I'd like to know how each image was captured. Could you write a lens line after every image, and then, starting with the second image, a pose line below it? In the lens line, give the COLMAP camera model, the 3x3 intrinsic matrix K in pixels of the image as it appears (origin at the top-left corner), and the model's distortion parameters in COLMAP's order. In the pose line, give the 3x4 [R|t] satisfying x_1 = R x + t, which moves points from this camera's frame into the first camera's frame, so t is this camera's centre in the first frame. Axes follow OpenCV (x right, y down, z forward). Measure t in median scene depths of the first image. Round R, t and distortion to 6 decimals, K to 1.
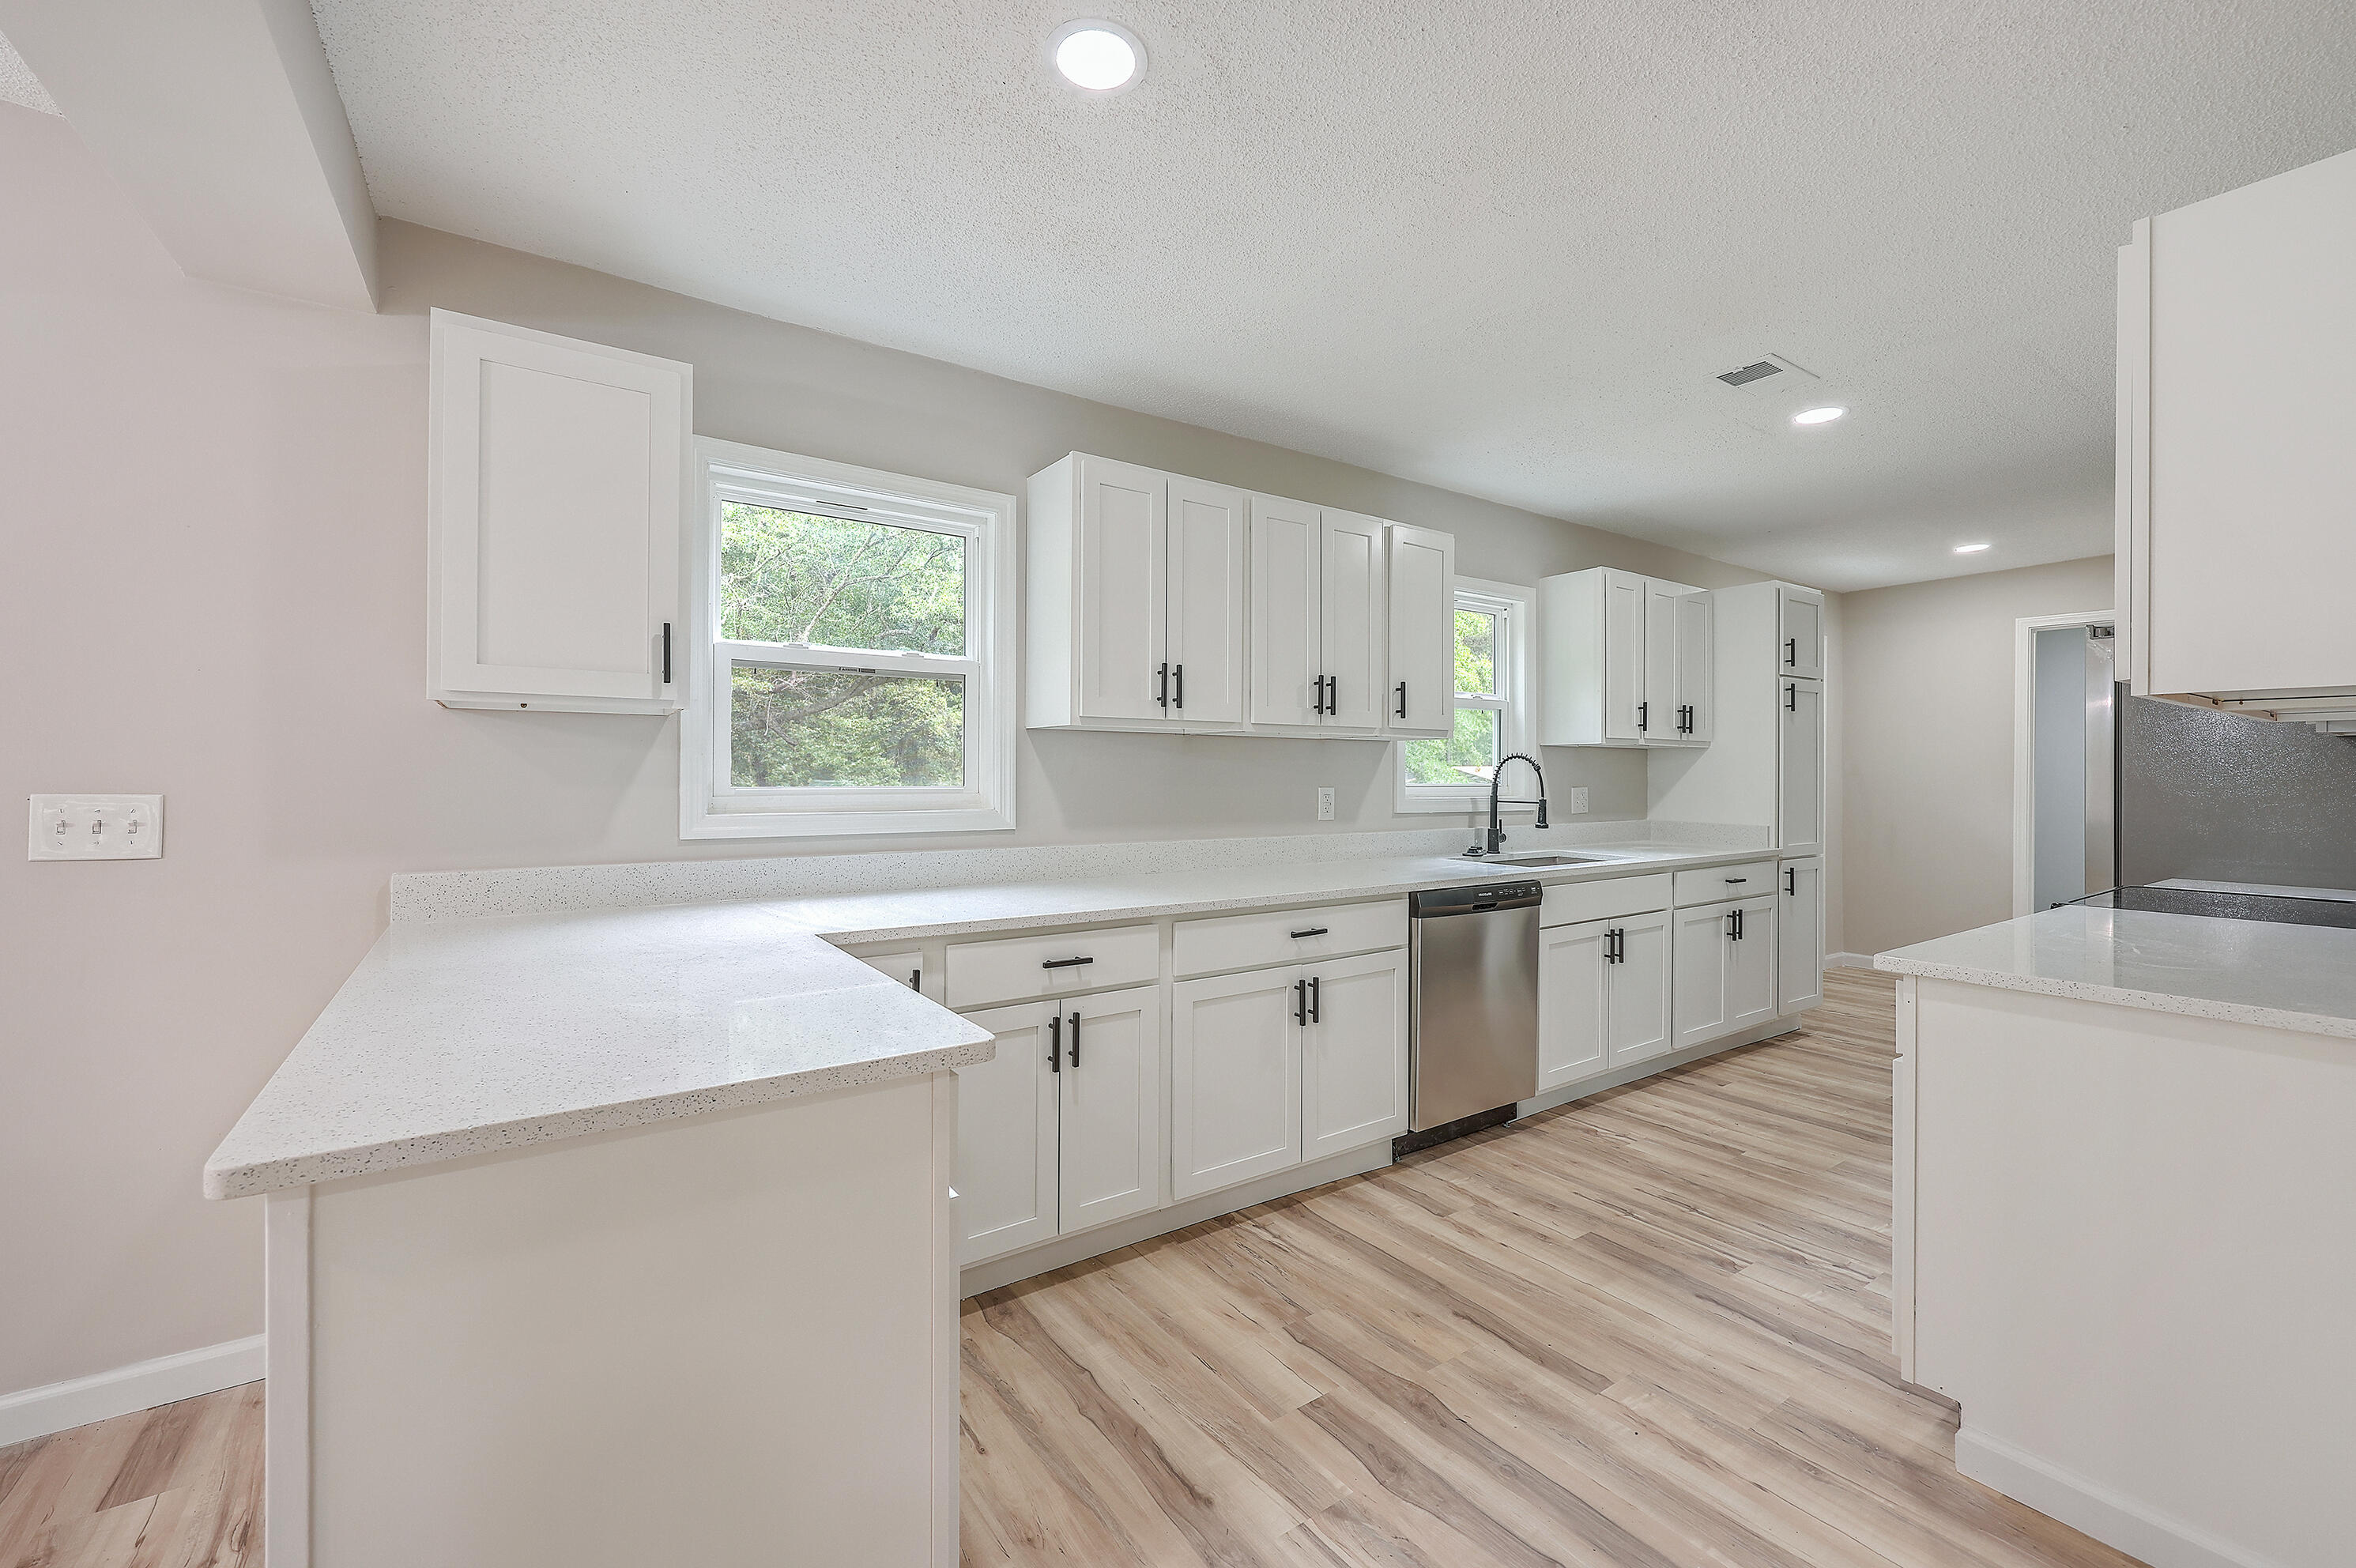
lens RADIAL K [[954.7, 0, 1191.2], [0, 954.7, 771.5], [0, 0, 1]] dist [0.002757, -0.000353]
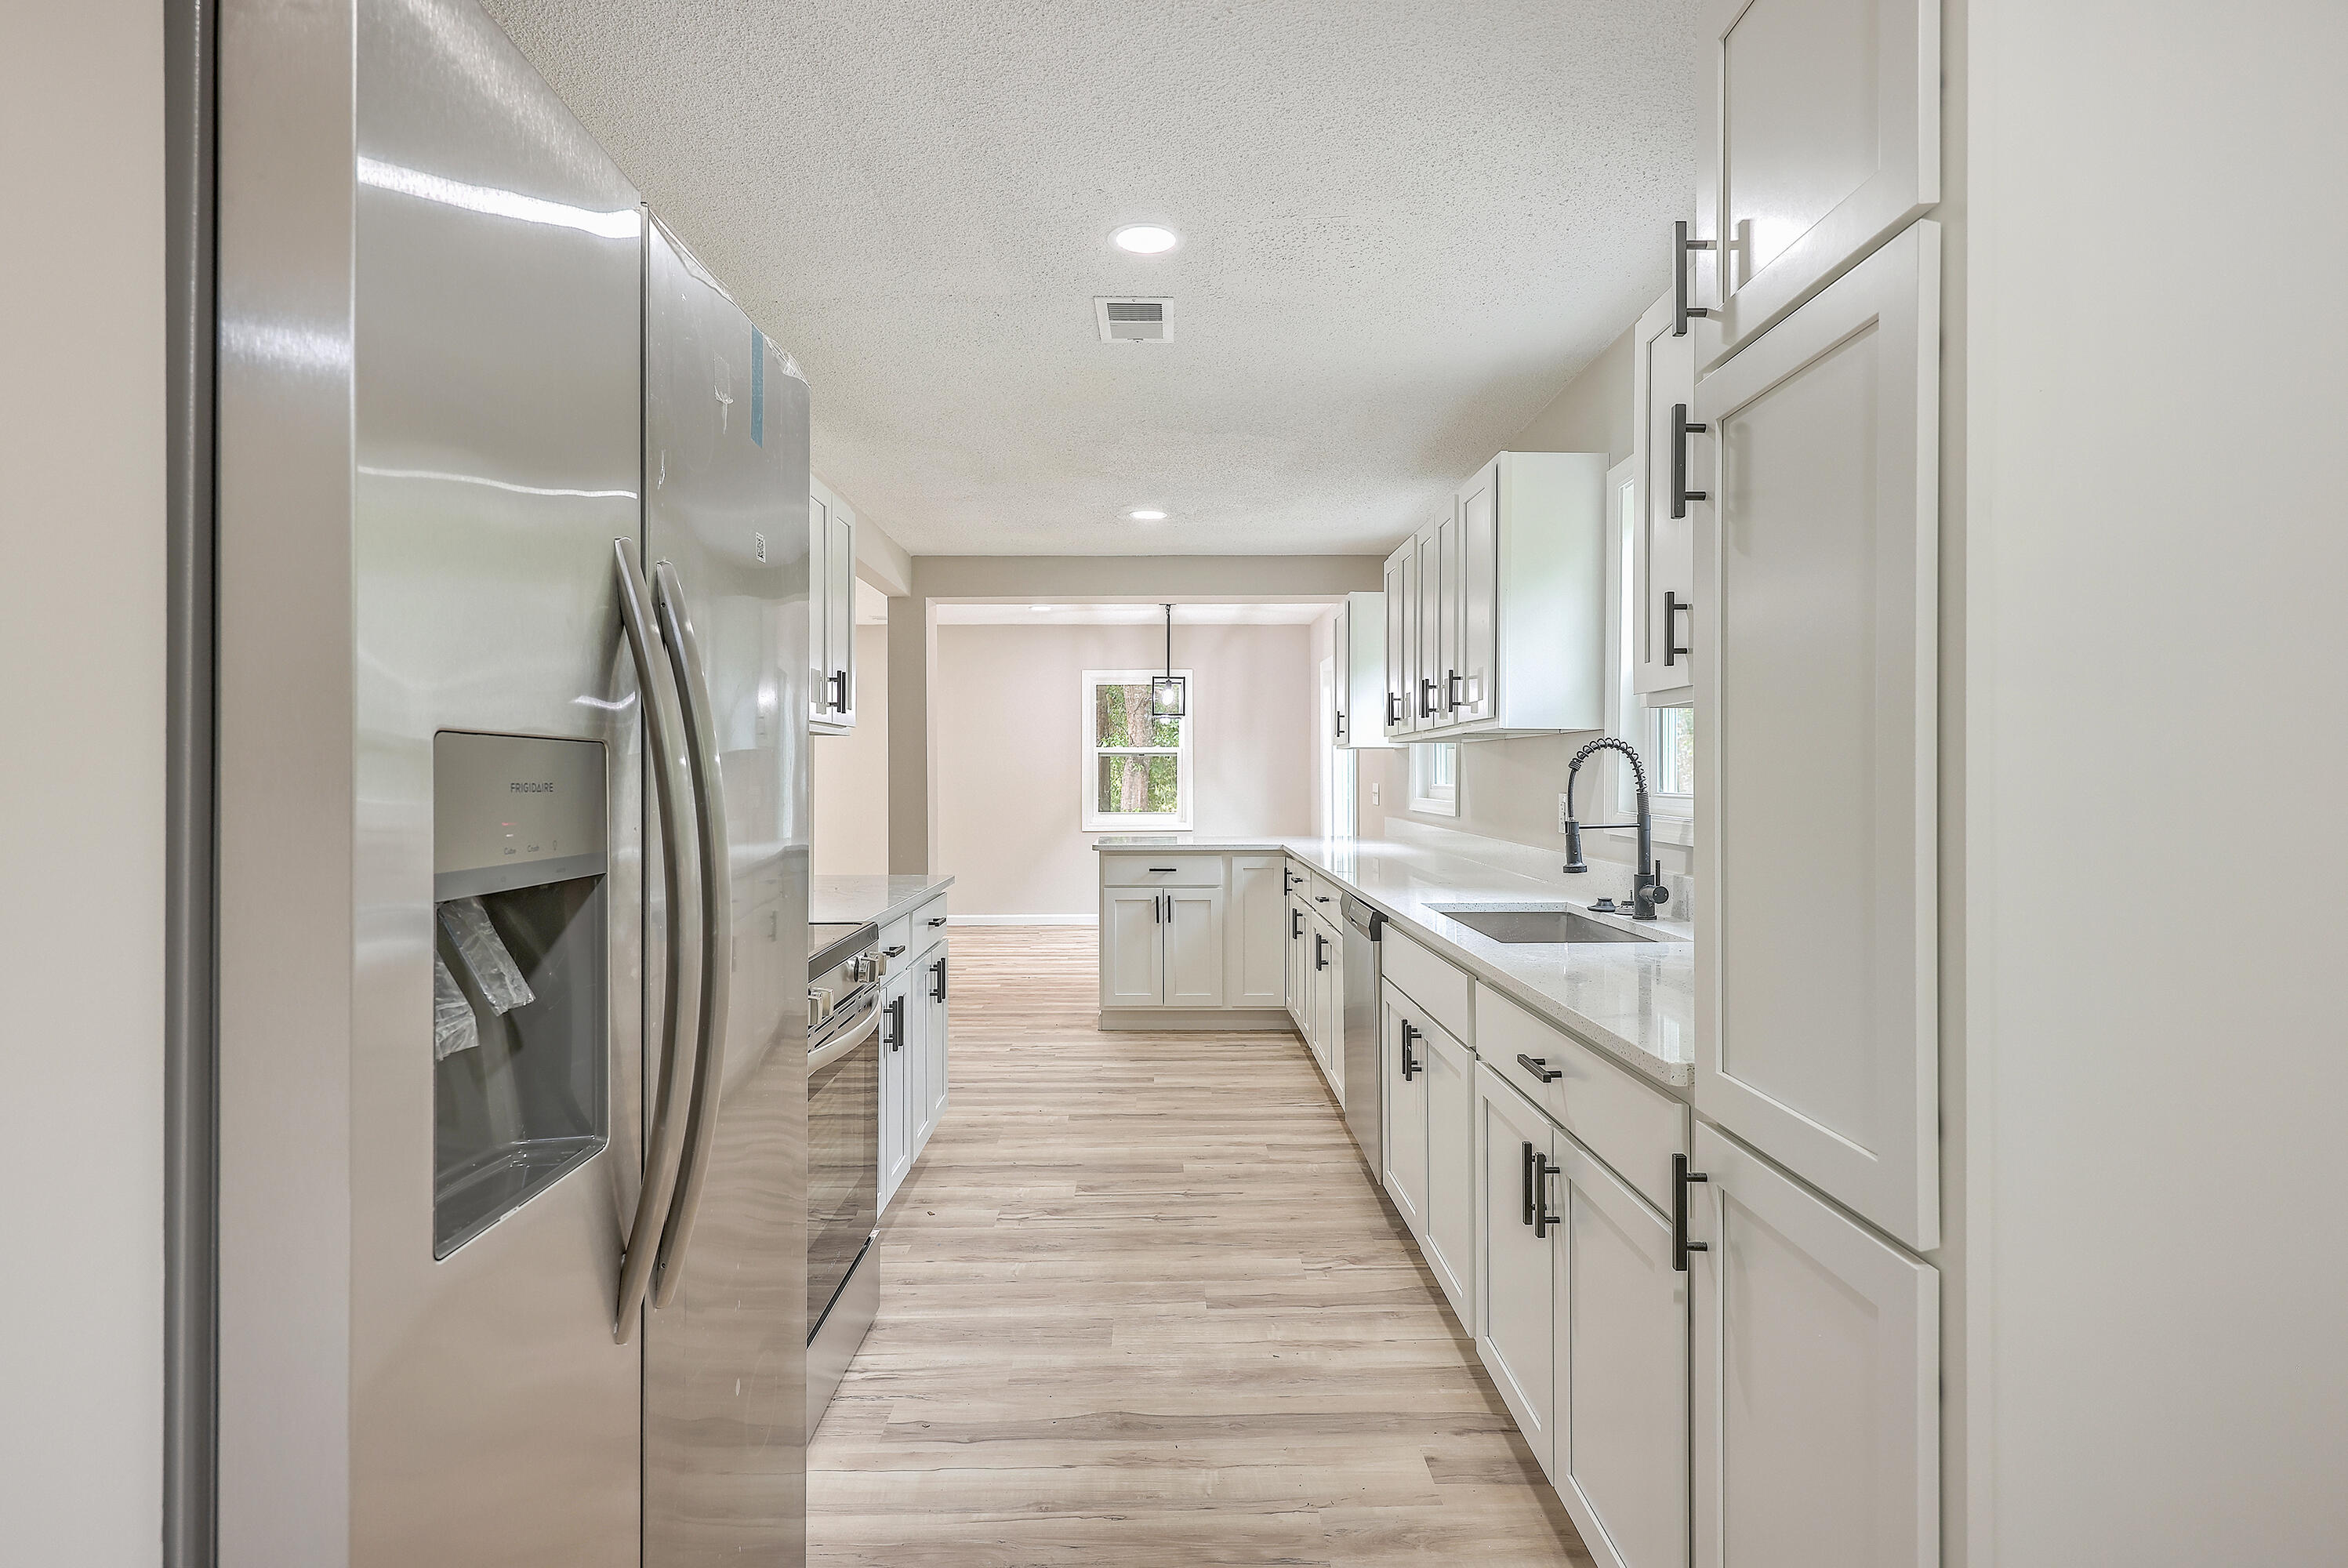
lens RADIAL K [[1189.0, 0, 1184.8], [0, 1189.0, 774.1], [0, 0, 1]] dist [0.001427, 0.000072]
pose [[-0.555352, -0.005250, -0.831599, 1.401887], [-0.004419, 0.999985, -0.003362, 0.005621], [0.831604, 0.001807, -0.555367, 1.561931]]
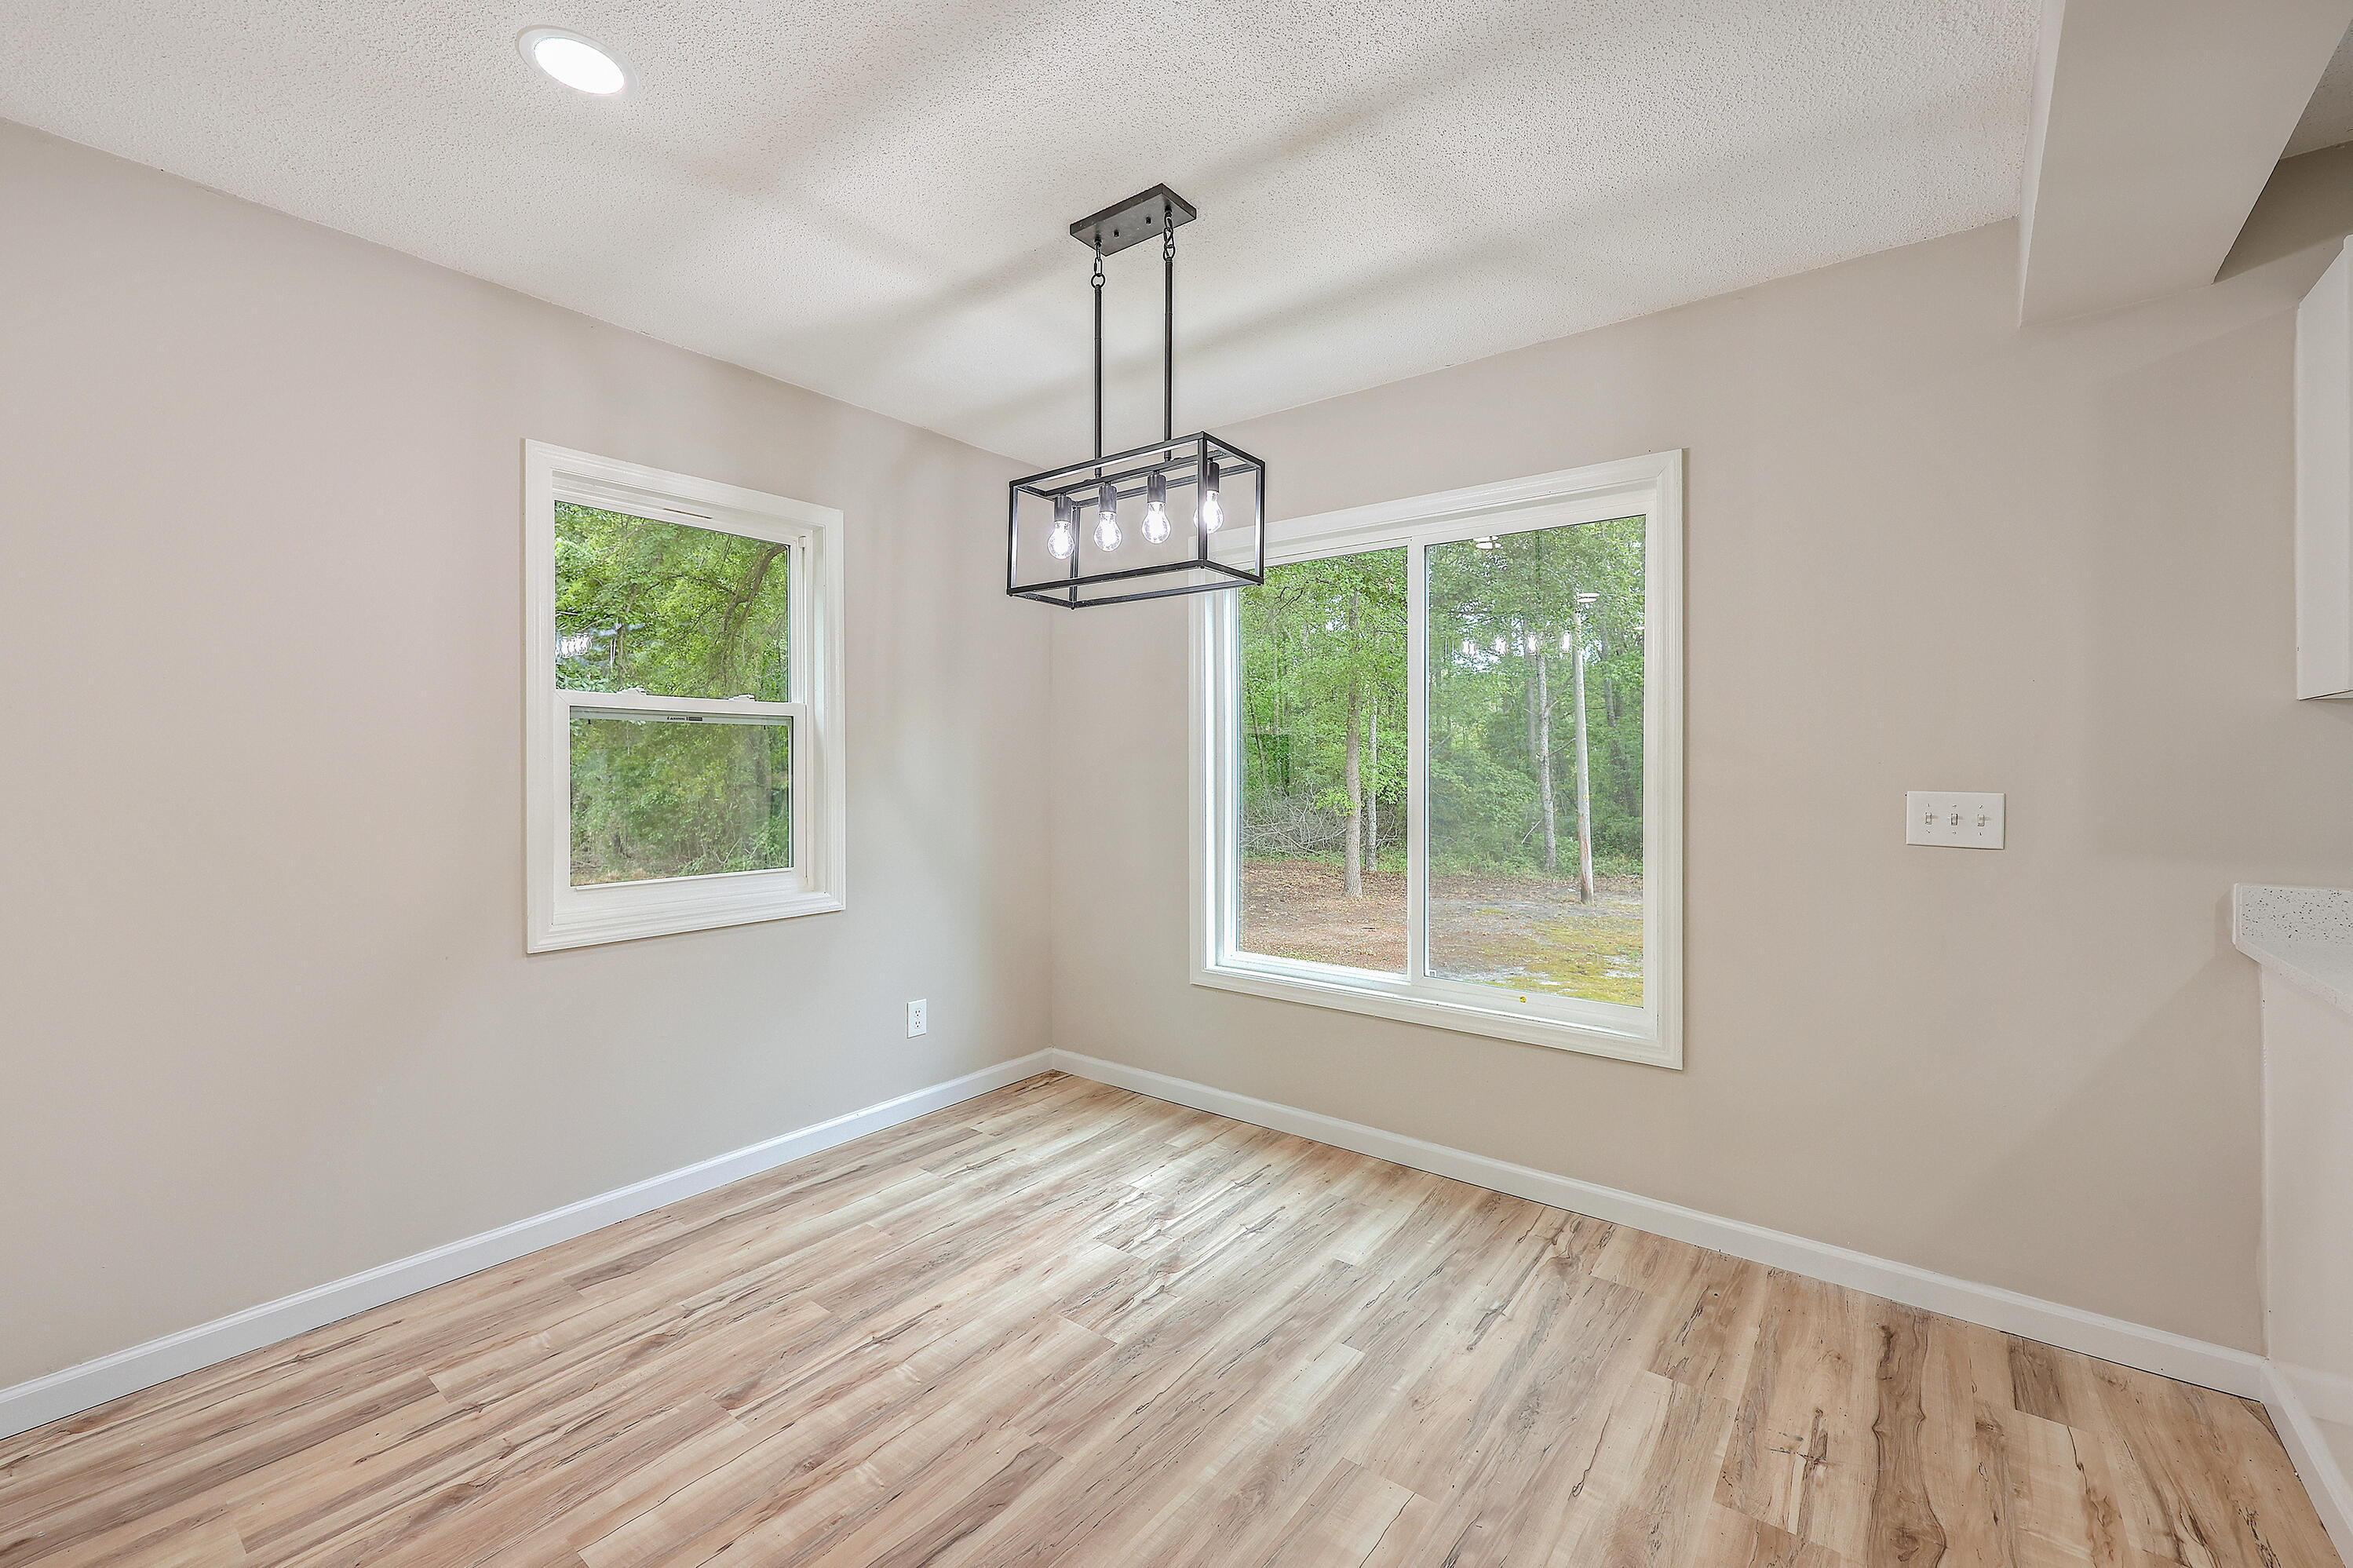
lens RADIAL K [[953.4, 0, 1194.8], [0, 953.4, 770.5], [0, 0, 1]] dist [0.002757, -0.000353]
pose [[0.301555, -0.003926, -0.953441, -0.181102], [0.002928, 0.999991, -0.003191, -0.001119], [0.953444, -0.001829, 0.301564, -0.160736]]
